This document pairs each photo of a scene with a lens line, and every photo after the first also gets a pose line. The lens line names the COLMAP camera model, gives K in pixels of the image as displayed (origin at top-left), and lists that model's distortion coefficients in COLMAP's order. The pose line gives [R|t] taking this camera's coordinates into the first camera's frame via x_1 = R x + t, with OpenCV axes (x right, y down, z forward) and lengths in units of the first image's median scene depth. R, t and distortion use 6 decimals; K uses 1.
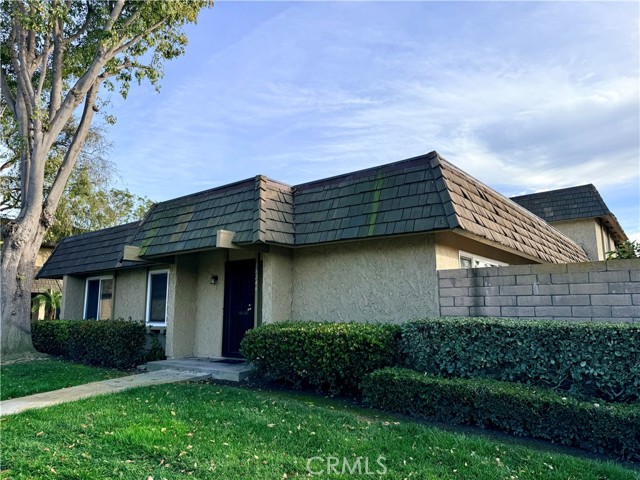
lens RADIAL K [[426.3, 0, 320.0], [0, 426.3, 240.0], [0, 0, 1]] dist [0.098469, -0.132680]
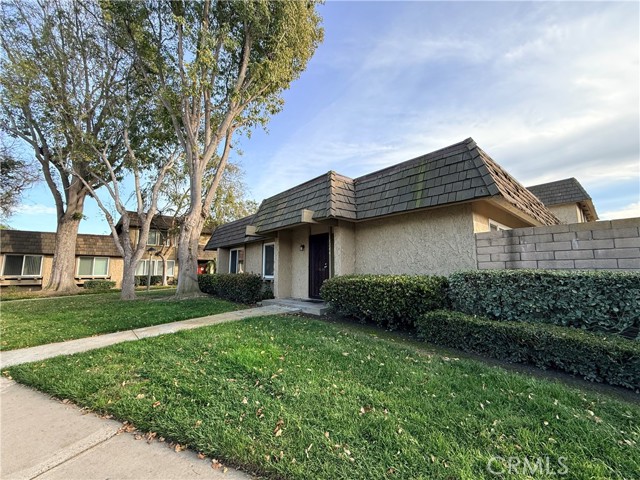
lens RADIAL K [[254.0, 0, 320.0], [0, 254.0, 240.0], [0, 0, 1]] dist [0.000381, 0.000362]
pose [[0.982750, -0.019646, -0.183891, -0.029018], [0.026441, 0.999052, 0.034572, 0.049833], [0.183038, -0.038838, 0.982338, 0.185665]]
